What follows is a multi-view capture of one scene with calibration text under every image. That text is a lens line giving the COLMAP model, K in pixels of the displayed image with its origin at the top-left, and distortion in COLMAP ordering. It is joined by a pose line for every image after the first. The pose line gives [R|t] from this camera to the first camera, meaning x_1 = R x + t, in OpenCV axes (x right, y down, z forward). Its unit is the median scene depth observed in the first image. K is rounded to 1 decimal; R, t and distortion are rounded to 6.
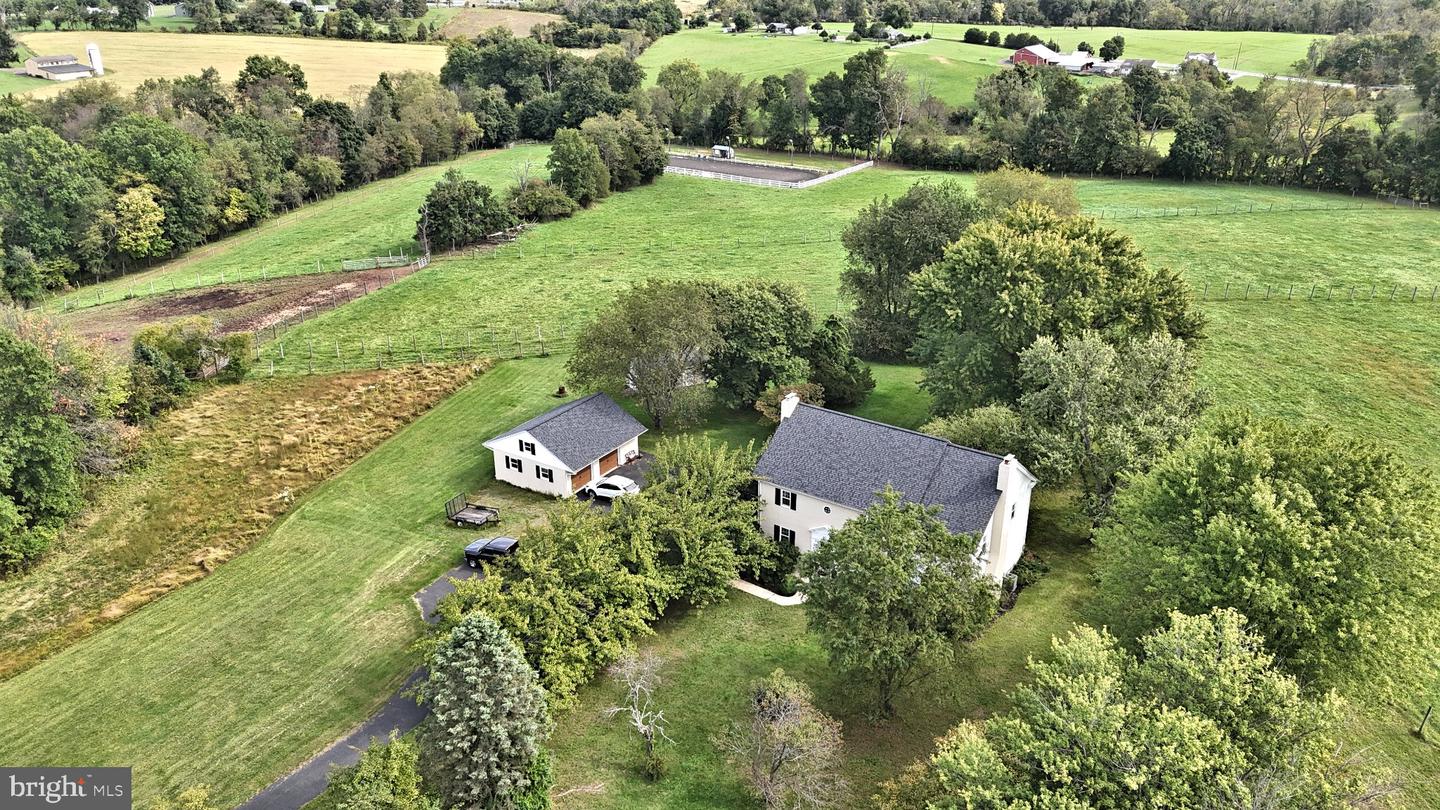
lens RADIAL K [[1047.2, 0, 726.9], [0, 1047.2, 408.4], [0, 0, 1]] dist [0.065096, -0.066040]
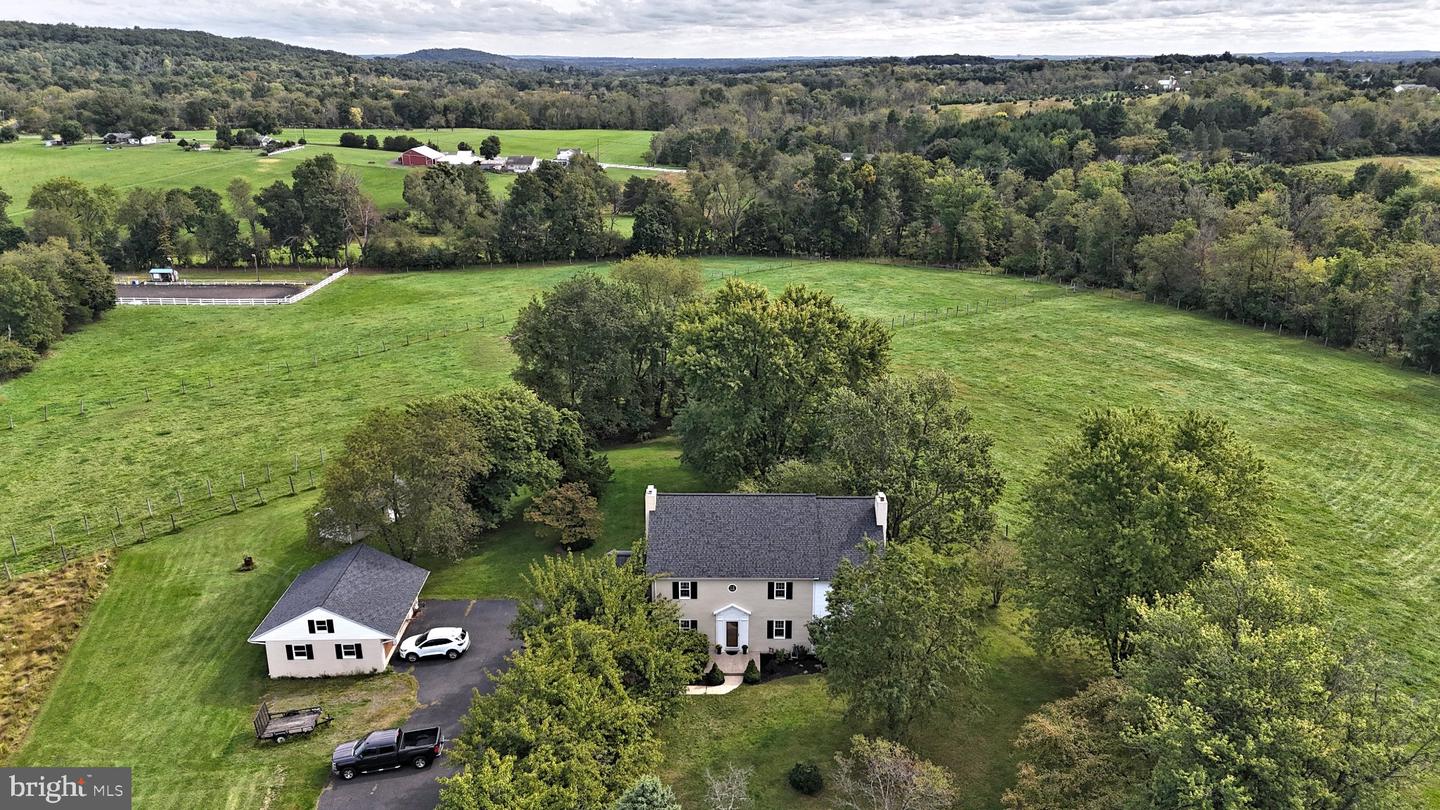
lens RADIAL K [[1047.2, 0, 718.5], [0, 1047.2, 401.0], [0, 0, 1]] dist [0.065096, -0.066040]
pose [[0.829042, -0.172161, 0.532025, -0.113578], [0.221448, 0.974721, -0.029662, -0.014178], [-0.513469, 0.142406, 0.846209, 0.031549]]
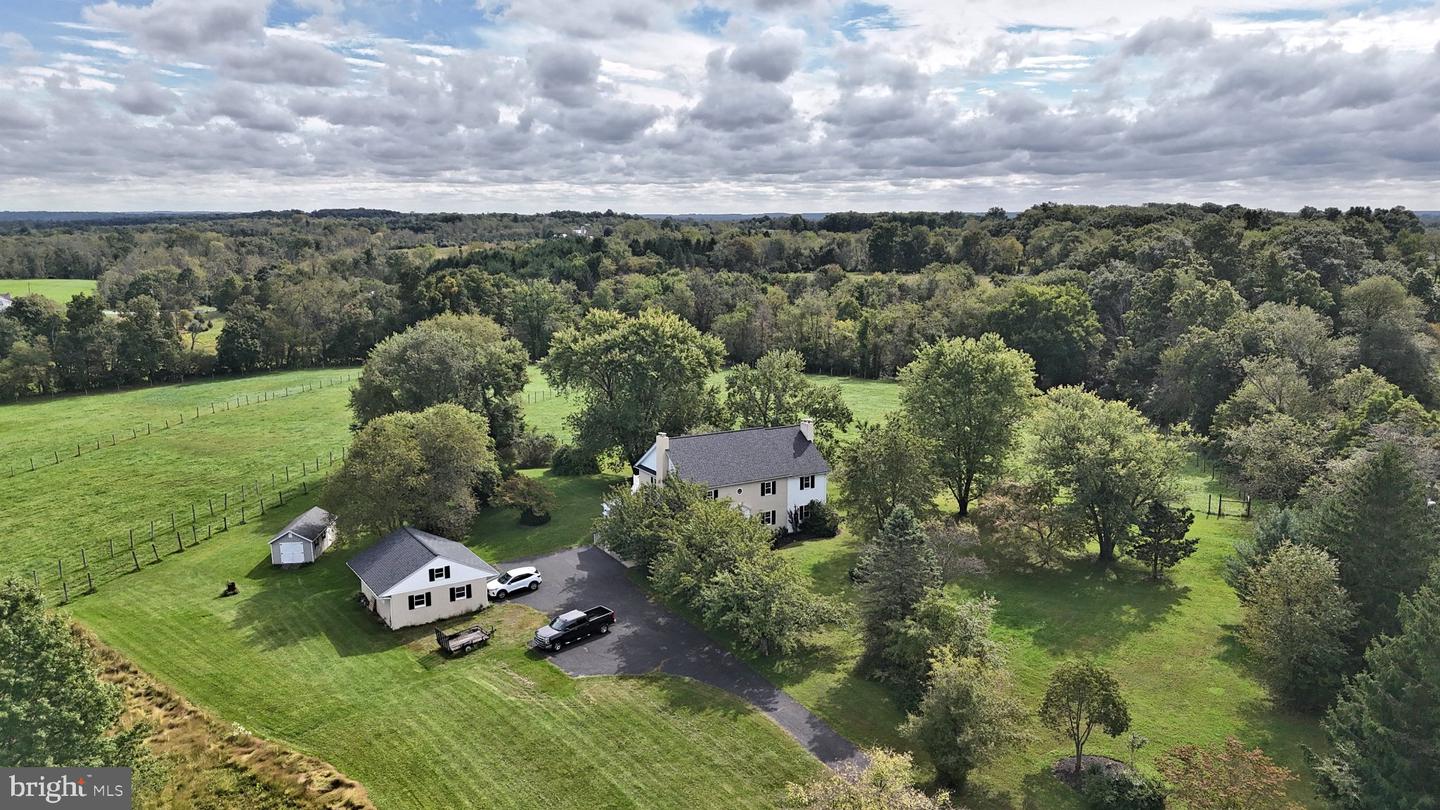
lens RADIAL K [[1047.2, 0, 722.4], [0, 1047.2, 451.0], [0, 0, 1]] dist [0.065096, -0.066040]
pose [[0.416313, -0.195915, 0.887863, -0.306512], [0.359021, 0.932578, 0.037440, -0.003857], [-0.835337, 0.303175, 0.458582, 0.095620]]
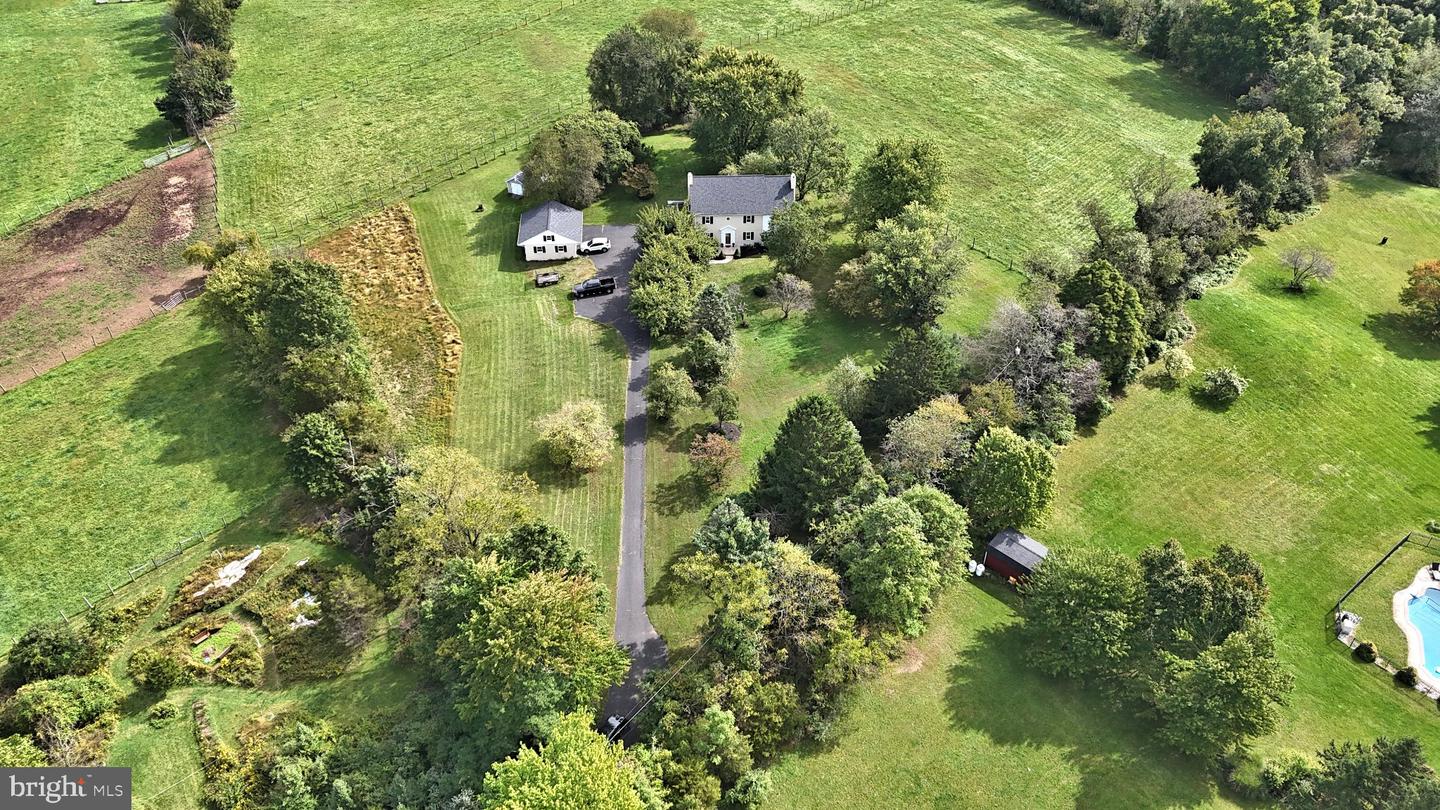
lens RADIAL K [[1047.2, 0, 724.6], [0, 1047.2, 433.2], [0, 0, 1]] dist [0.065096, -0.066040]
pose [[0.793519, -0.392018, 0.465457, -0.319222], [0.233300, 0.902397, 0.362285, -0.086580], [-0.562049, -0.178889, 0.807527, -0.263235]]
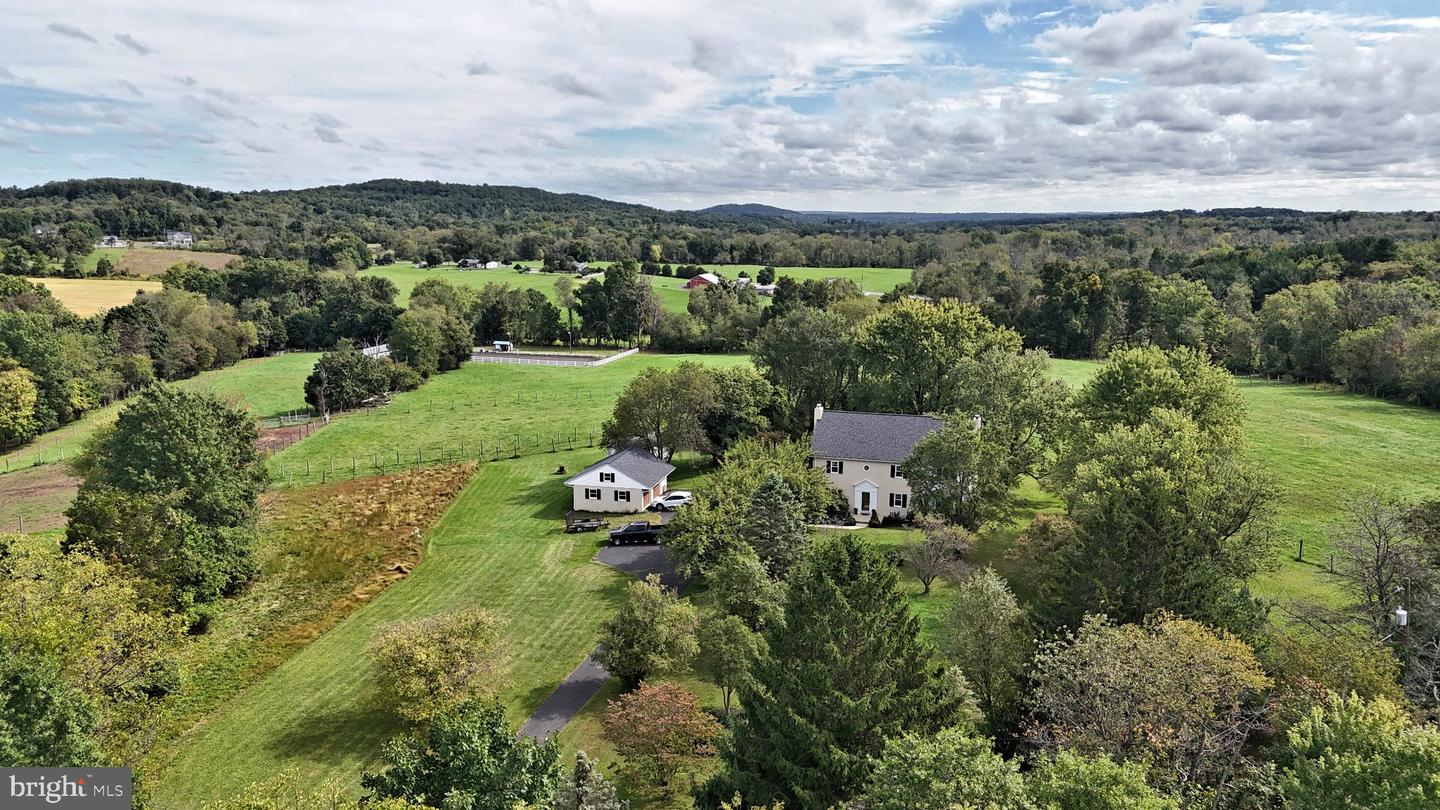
lens RADIAL K [[1047.2, 0, 720.0], [0, 1047.2, 409.0], [0, 0, 1]] dist [0.065096, -0.066040]
pose [[0.944606, -0.054292, 0.323684, -0.157873], [0.124653, 0.971670, -0.200795, 0.077971], [-0.303613, 0.230020, 0.924613, -0.096062]]
